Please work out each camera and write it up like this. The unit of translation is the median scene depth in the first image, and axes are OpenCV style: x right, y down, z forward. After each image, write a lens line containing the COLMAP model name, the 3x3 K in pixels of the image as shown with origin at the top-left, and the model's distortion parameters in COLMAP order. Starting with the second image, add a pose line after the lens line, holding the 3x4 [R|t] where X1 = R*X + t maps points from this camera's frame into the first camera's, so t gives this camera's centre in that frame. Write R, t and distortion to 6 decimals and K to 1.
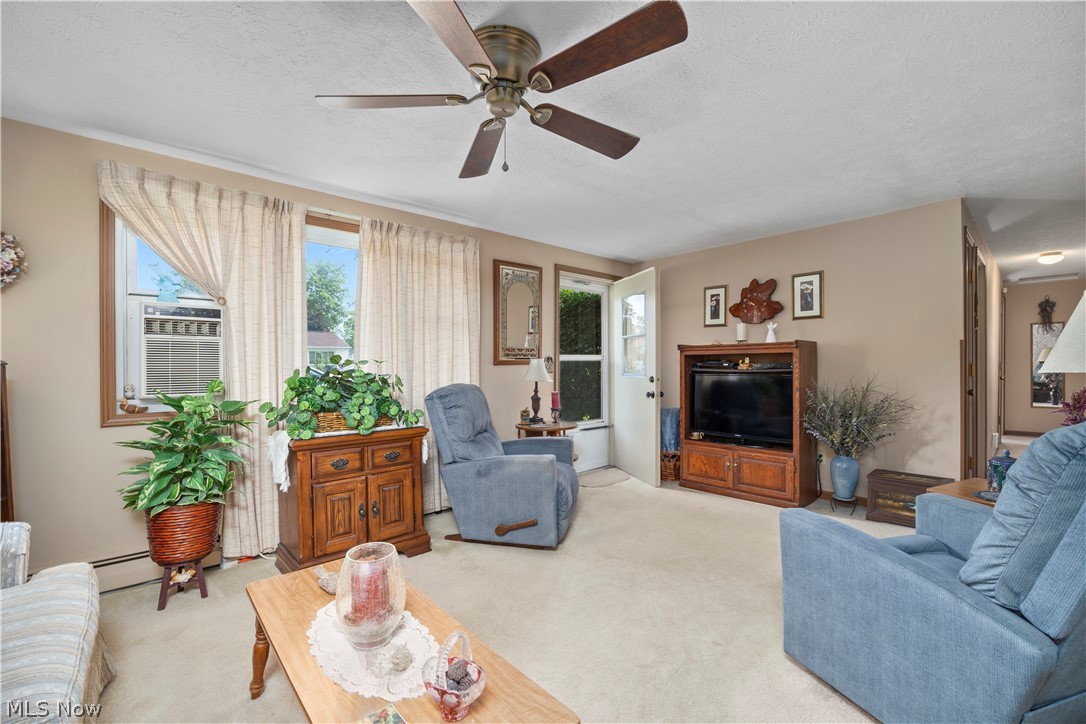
lens RADIAL K [[445.0, 0, 534.6], [0, 445.0, 362.3], [0, 0, 1]] dist [0.003569, 0.000316]
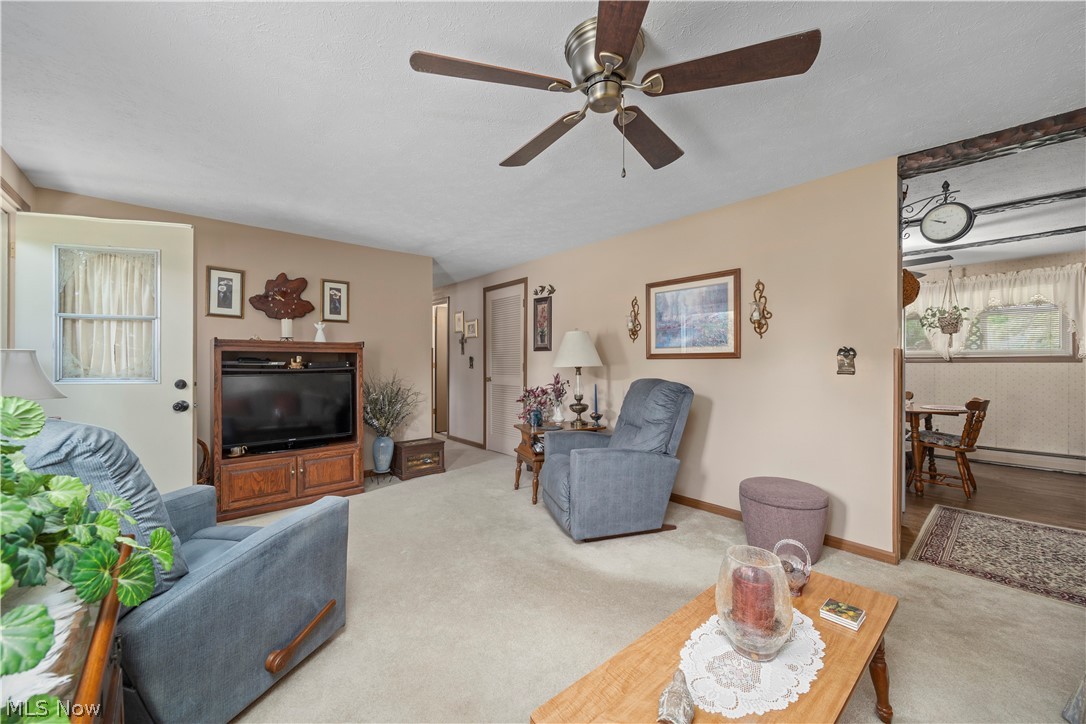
lens RADIAL K [[436.9, 0, 535.5], [0, 436.9, 363.4], [0, 0, 1]] dist [0.007454, -0.001123]
pose [[0.018891, 0.006323, 0.999802, -0.454565], [-0.001421, 0.999979, -0.006297, 0.010422], [-0.999821, -0.001301, 0.018900, 0.482094]]
